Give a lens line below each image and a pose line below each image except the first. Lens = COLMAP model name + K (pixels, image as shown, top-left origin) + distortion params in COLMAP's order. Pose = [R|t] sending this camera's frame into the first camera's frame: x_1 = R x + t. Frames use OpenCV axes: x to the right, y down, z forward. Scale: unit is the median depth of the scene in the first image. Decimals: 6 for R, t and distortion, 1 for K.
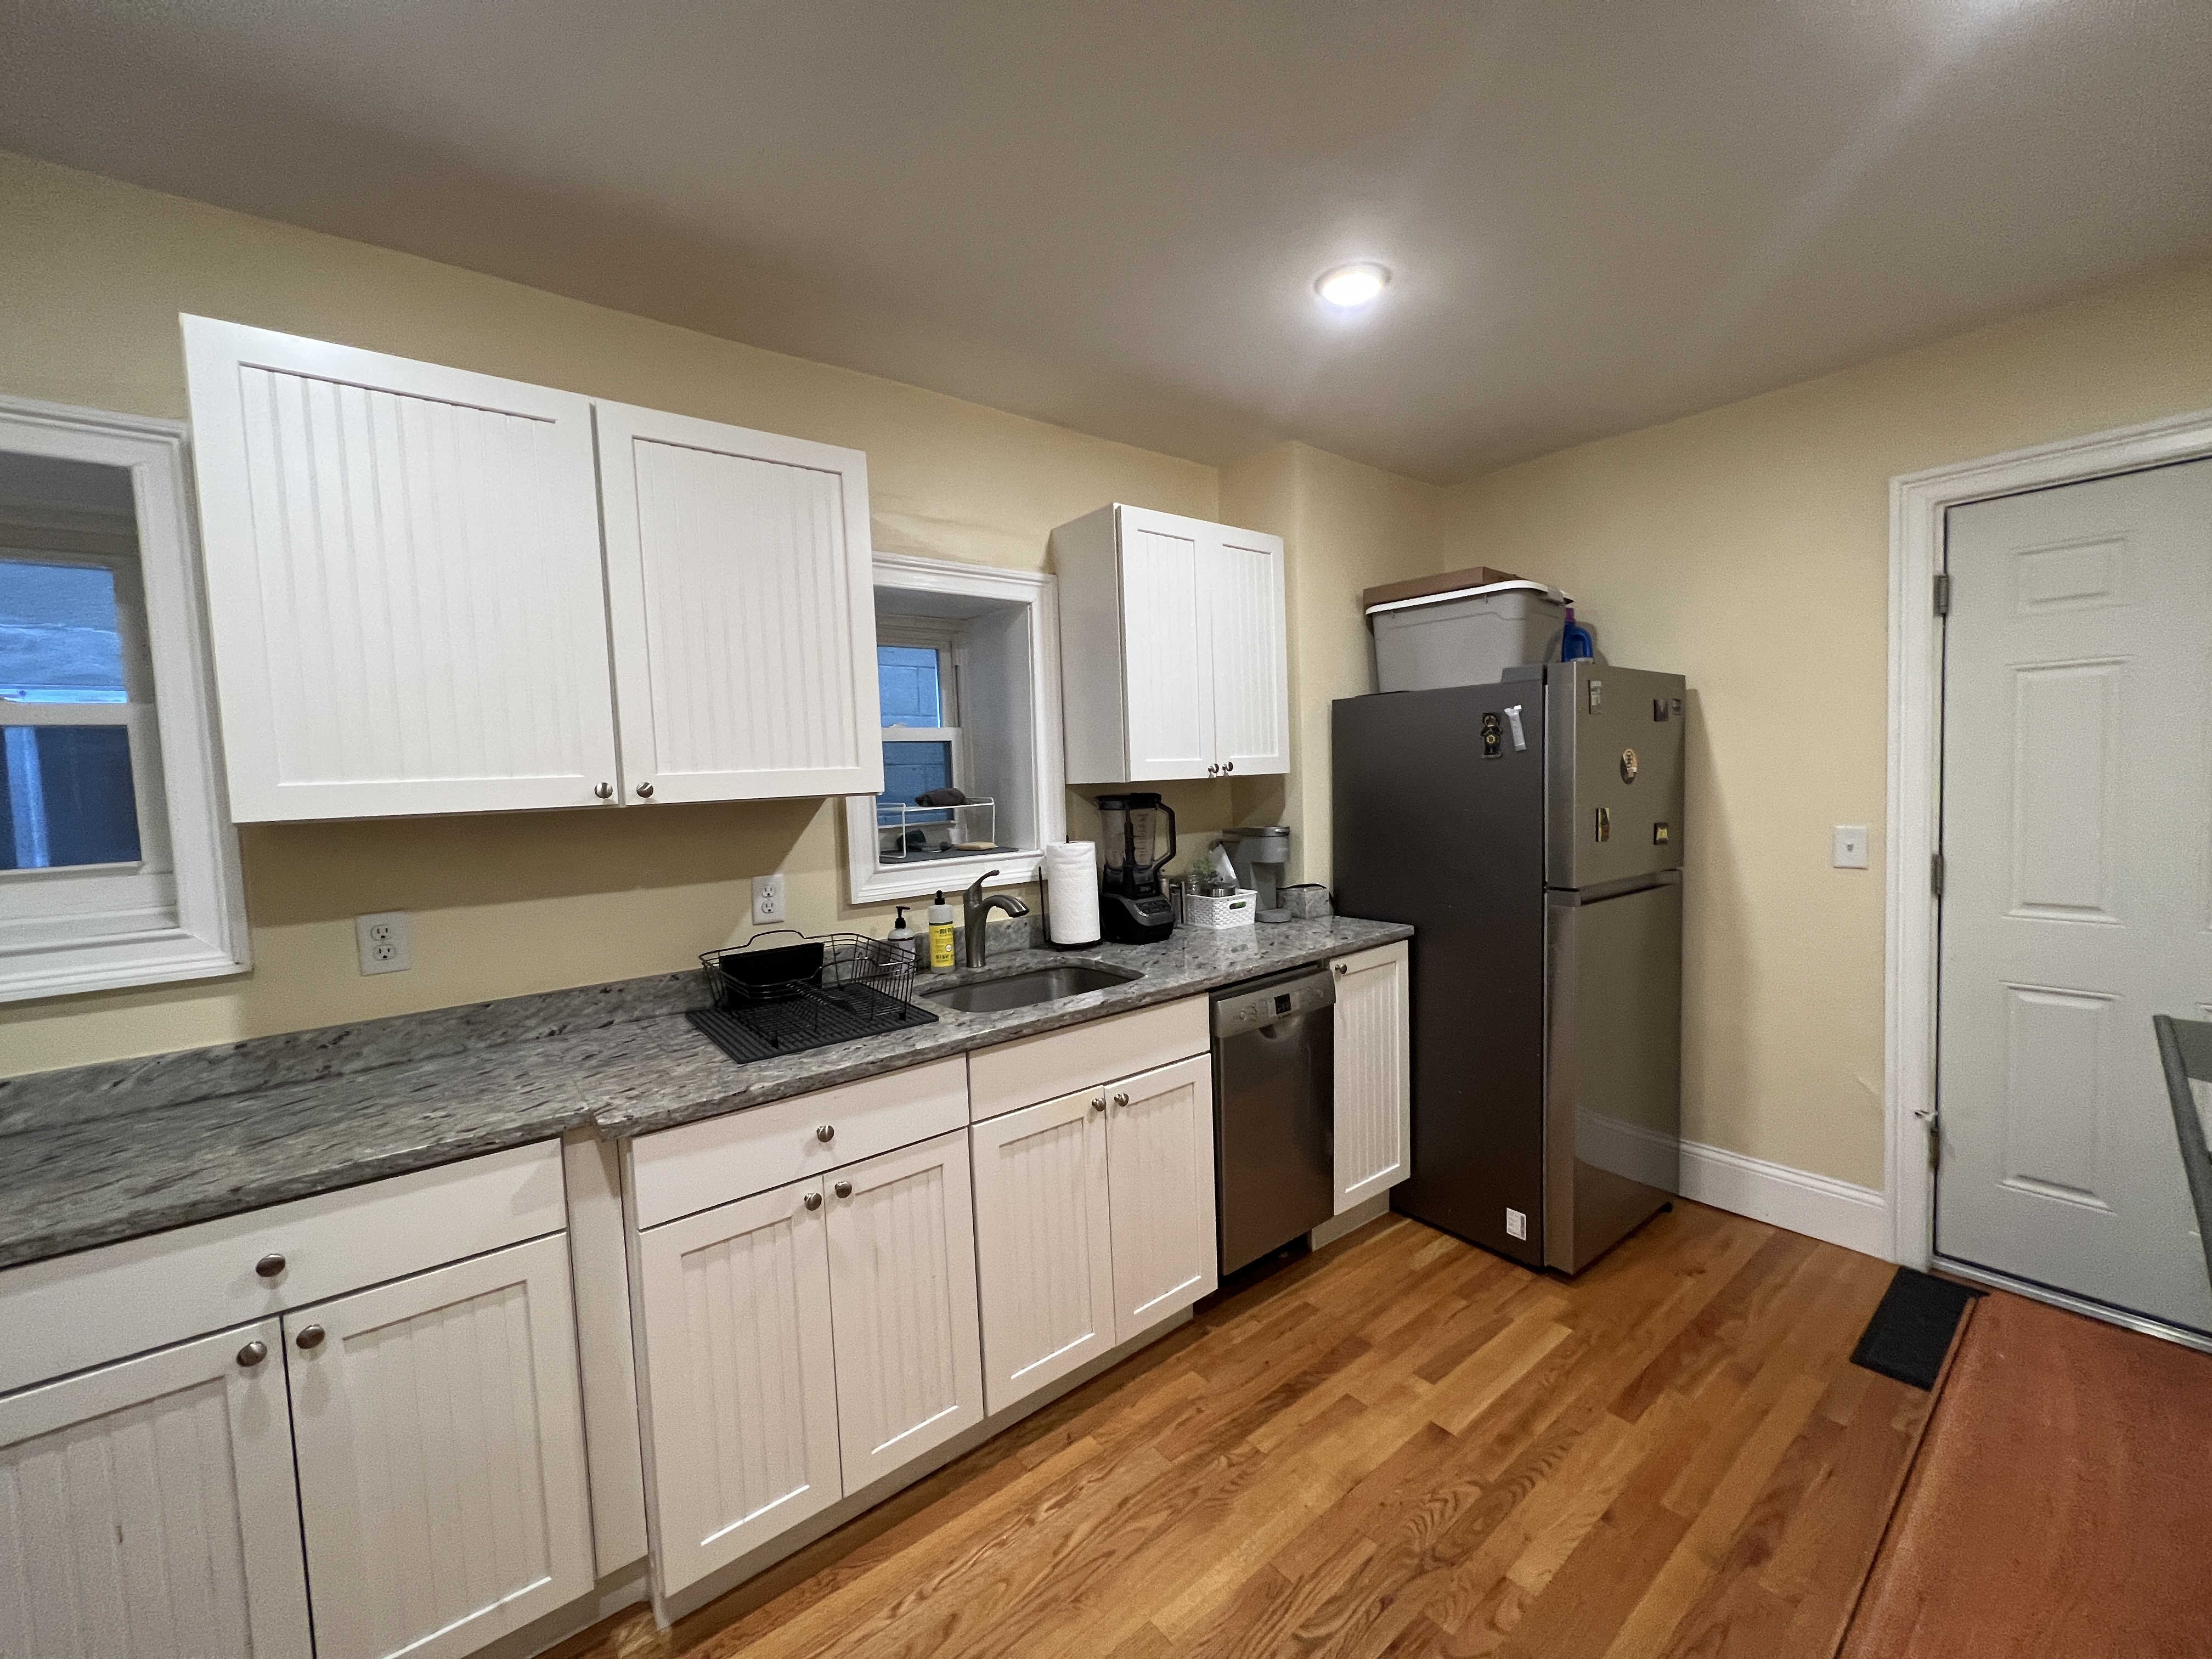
lens RADIAL K [[884.3, 0, 1103.6], [0, 884.3, 824.0], [0, 0, 1]] dist [-0.000964, 0.000510]
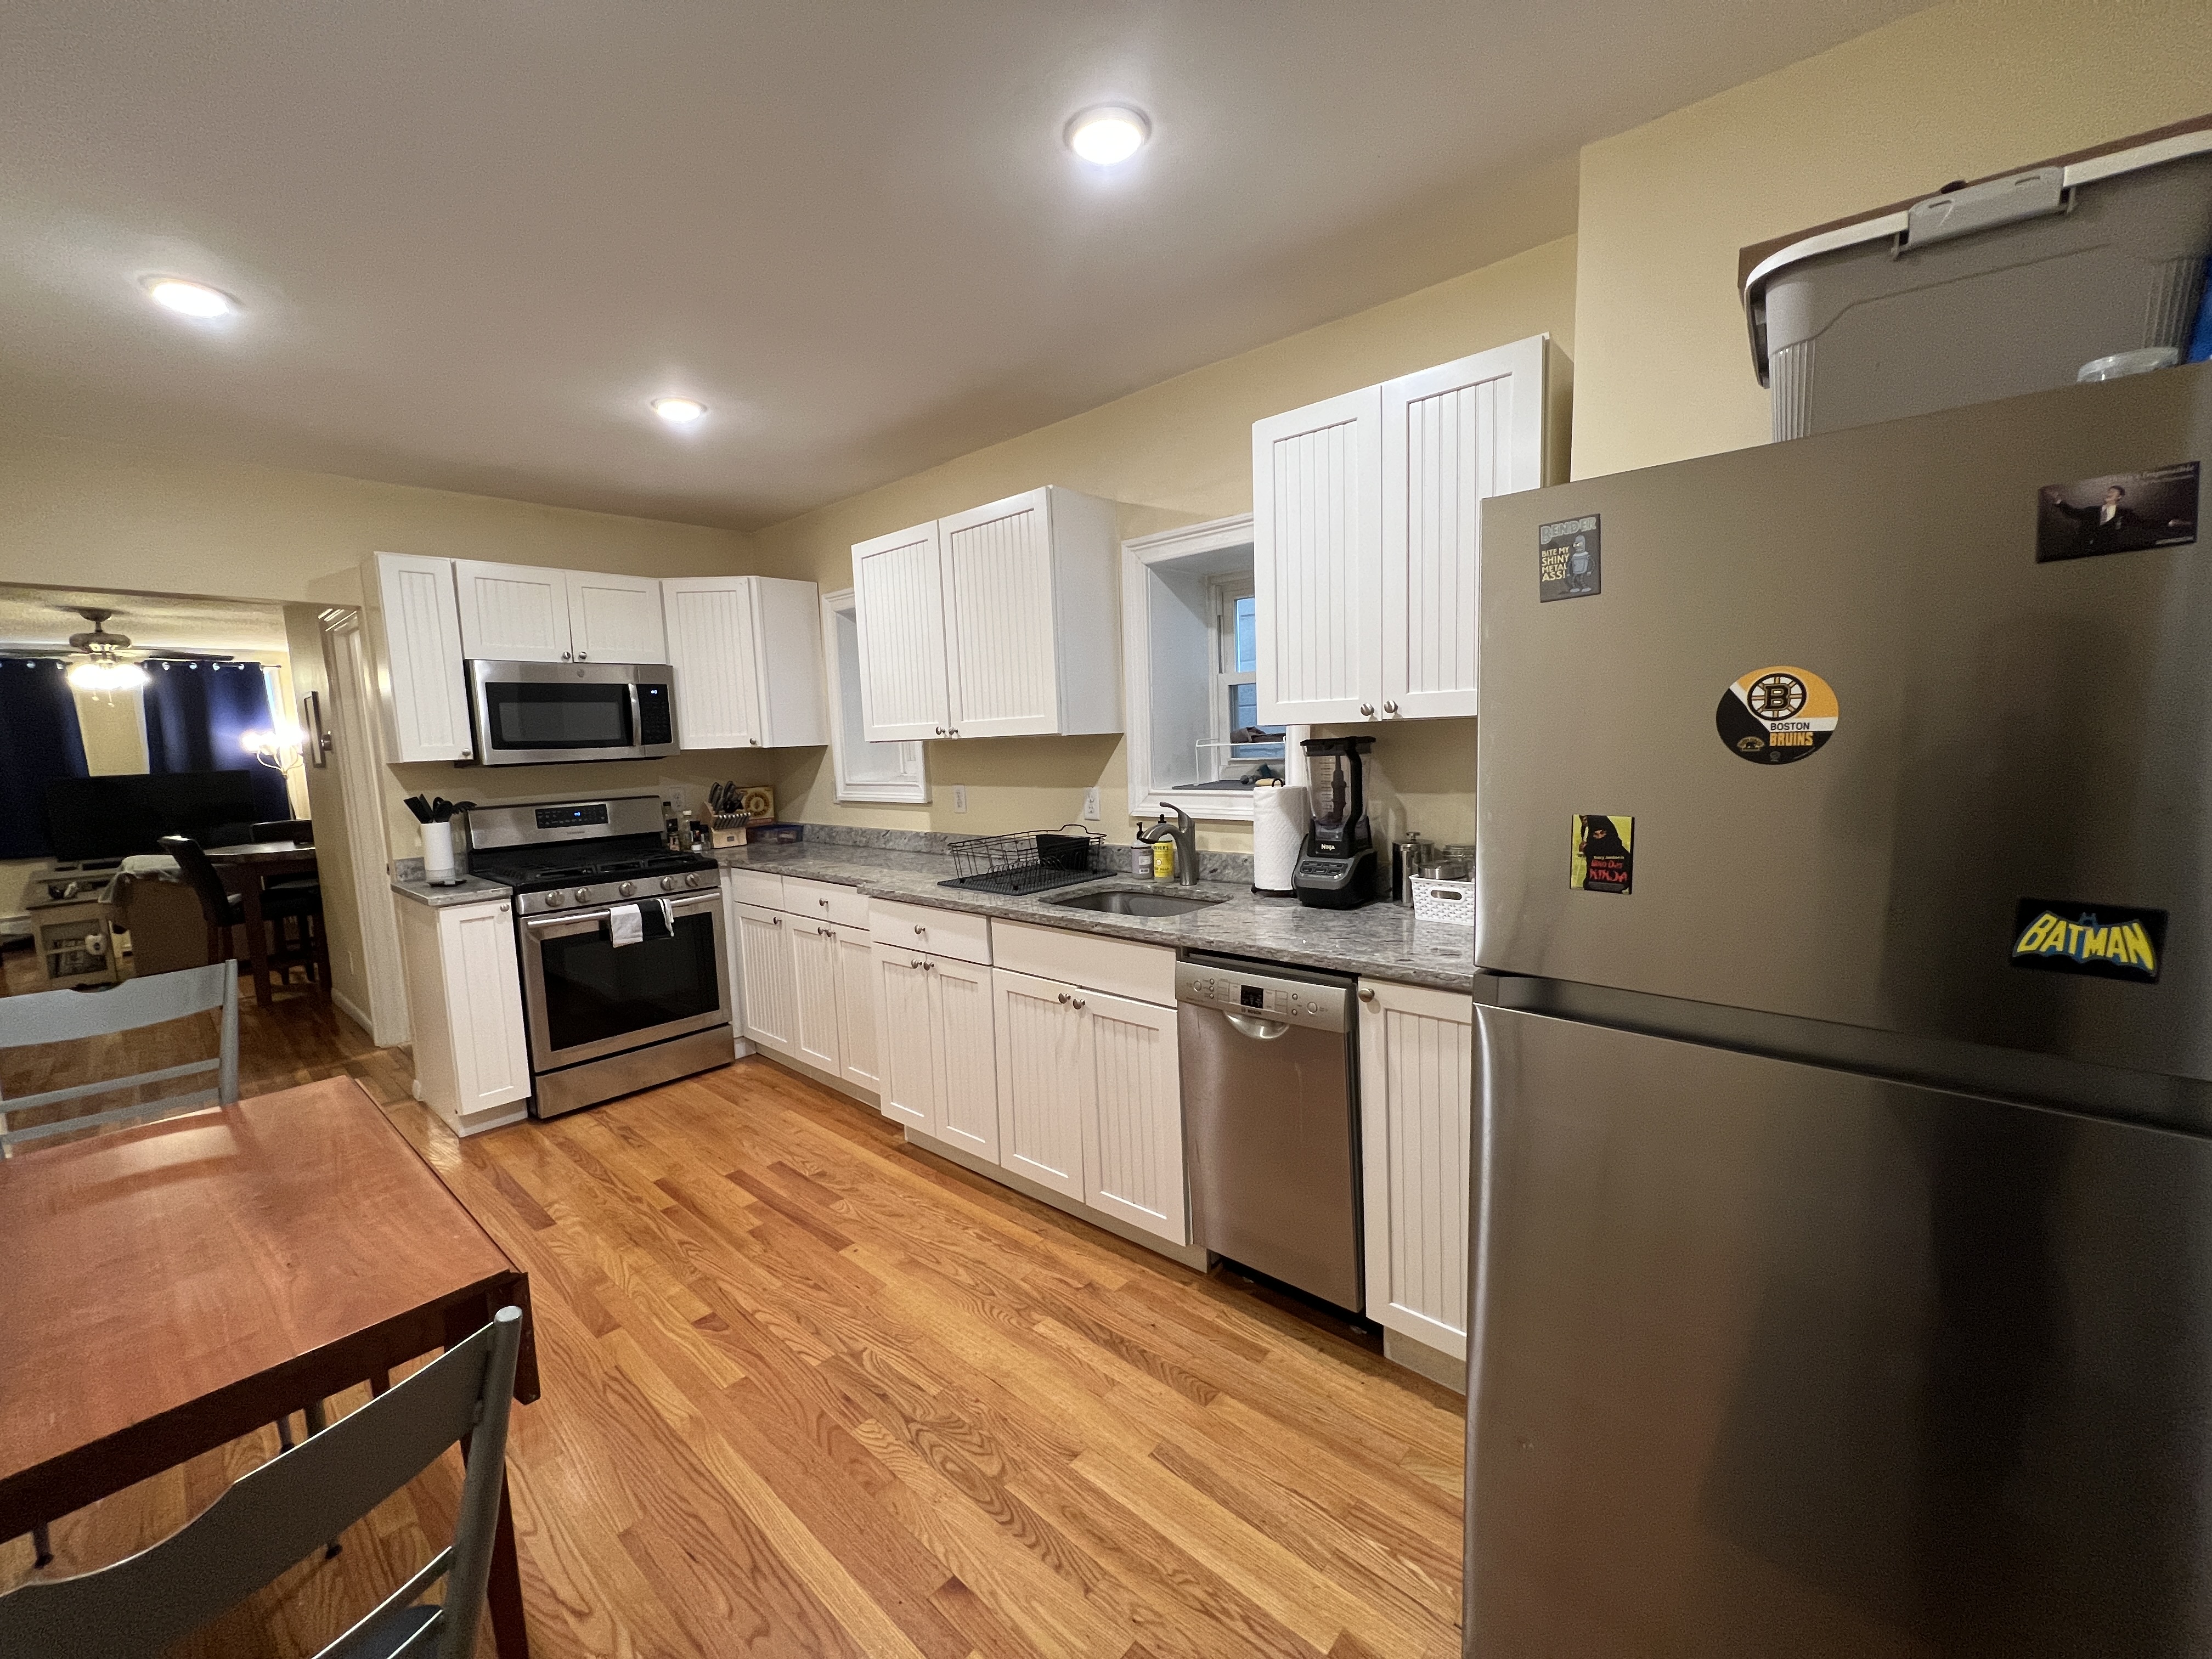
lens RADIAL K [[884.3, 0, 1103.6], [0, 884.3, 824.0], [0, 0, 1]] dist [-0.000964, 0.000510]
pose [[0.175921, 0.133021, -0.975375, 1.093364], [-0.023162, 0.991113, 0.130990, -0.075681], [0.984132, -0.000452, 0.177438, 0.792800]]
